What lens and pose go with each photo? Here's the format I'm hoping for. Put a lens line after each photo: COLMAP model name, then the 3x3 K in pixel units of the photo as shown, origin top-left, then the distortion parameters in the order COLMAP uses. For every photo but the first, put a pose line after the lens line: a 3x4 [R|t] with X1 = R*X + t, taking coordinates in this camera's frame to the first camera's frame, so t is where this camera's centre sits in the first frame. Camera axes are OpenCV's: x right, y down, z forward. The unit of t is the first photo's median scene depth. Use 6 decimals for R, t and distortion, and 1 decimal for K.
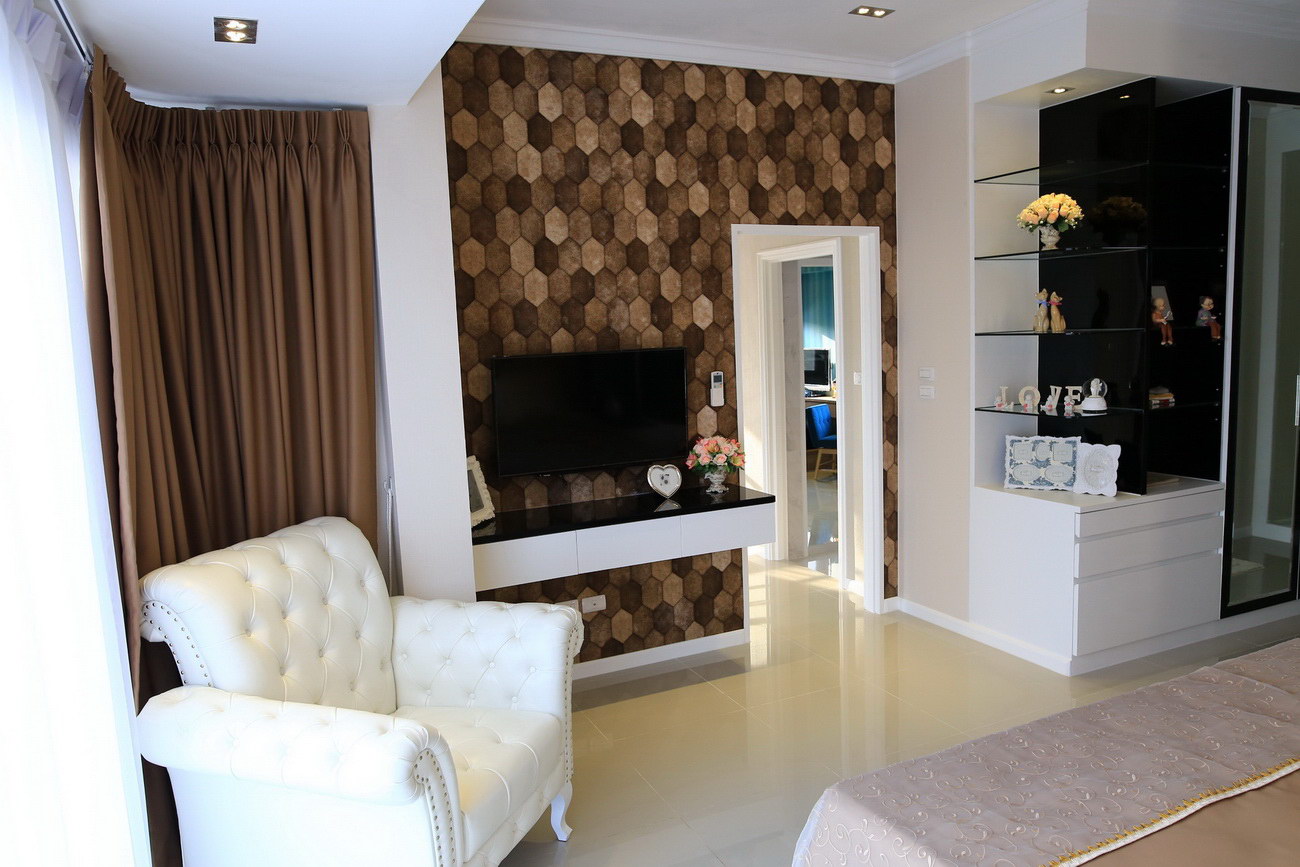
lens RADIAL K [[899.9, 0, 646.8], [0, 899.9, 435.9], [0, 0, 1]] dist [-0.049146, 0.040516]
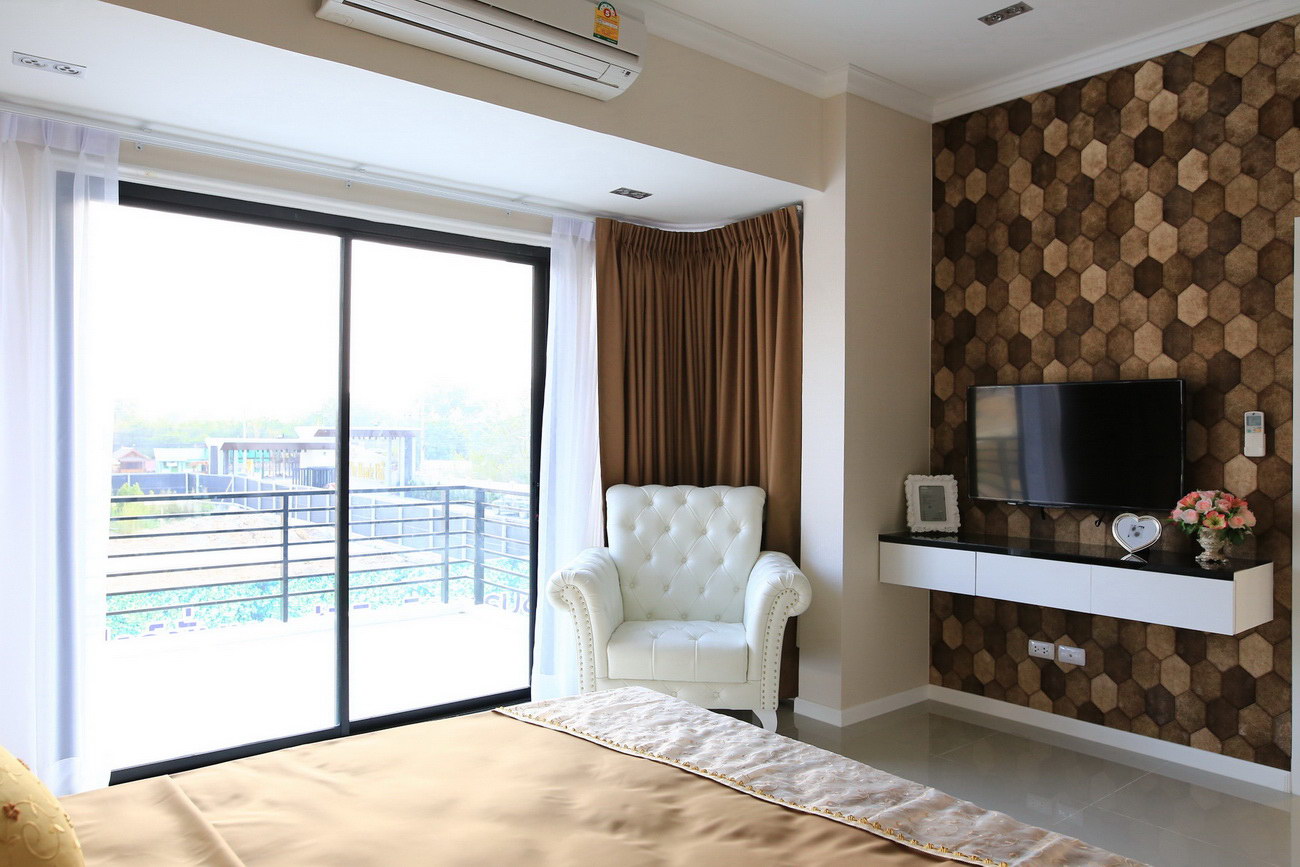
lens RADIAL K [[899.9, 0, 646.8], [0, 899.9, 435.9], [0, 0, 1]] dist [-0.049146, 0.040516]
pose [[0.243117, 0.046403, -0.968887, 0.718456], [-0.131210, 0.991248, 0.014550, 0.006895], [0.961082, 0.123590, 0.247077, 0.326019]]
